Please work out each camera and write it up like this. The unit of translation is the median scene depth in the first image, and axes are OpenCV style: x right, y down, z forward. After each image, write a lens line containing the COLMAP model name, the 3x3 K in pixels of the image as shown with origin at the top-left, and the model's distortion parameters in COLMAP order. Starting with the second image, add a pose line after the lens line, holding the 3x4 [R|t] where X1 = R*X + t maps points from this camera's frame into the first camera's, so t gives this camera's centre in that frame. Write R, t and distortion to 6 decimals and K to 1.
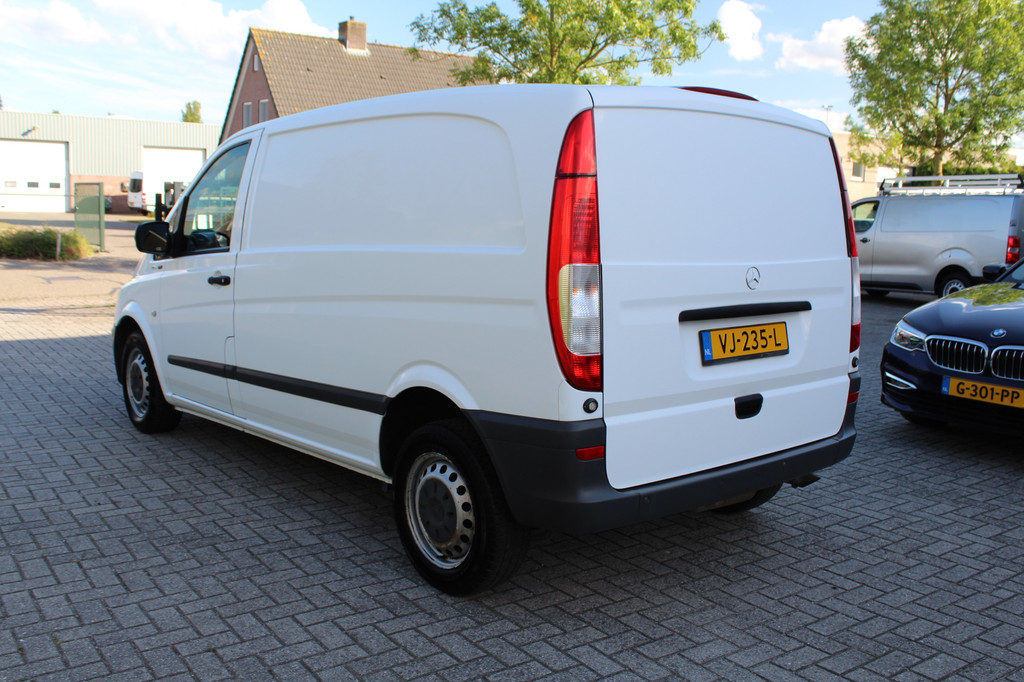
lens RADIAL K [[975.7, 0, 512.0], [0, 975.7, 341.0], [0, 0, 1]] dist [-0.128131, 0.120576]
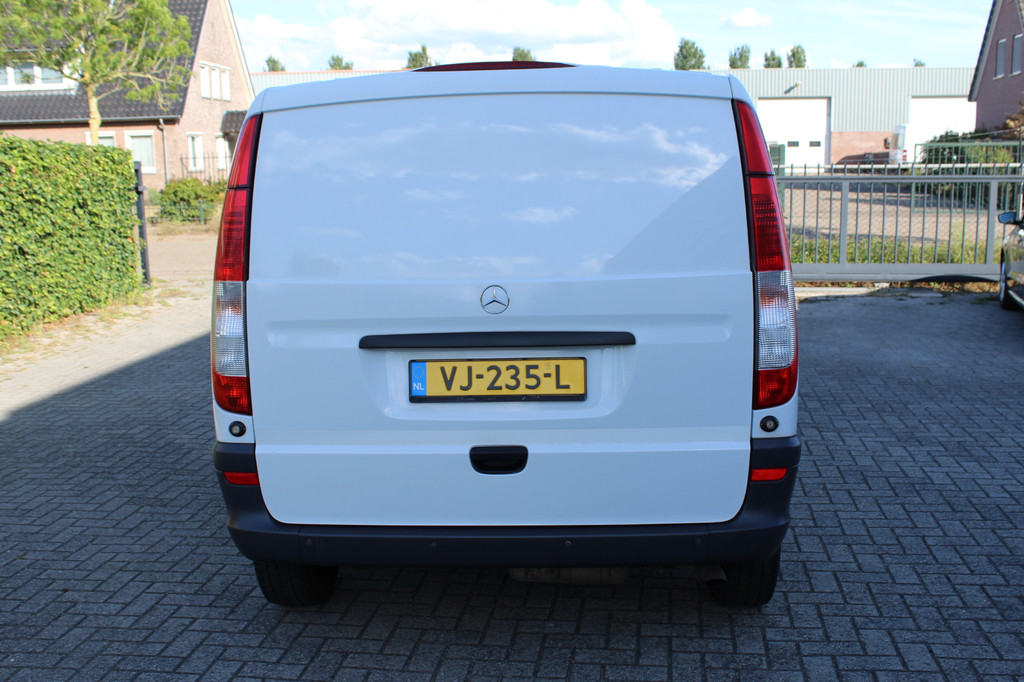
lens RADIAL K [[1081.4, 0, 512.0], [0, 1081.4, 341.0], [0, 0, 1]] dist [-0.082281, 0.052874]
pose [[0.725458, 0.074835, -0.684186, 0.855206], [-0.056365, 0.997192, 0.049305, -0.074566], [0.685954, 0.002795, 0.727639, 0.359706]]
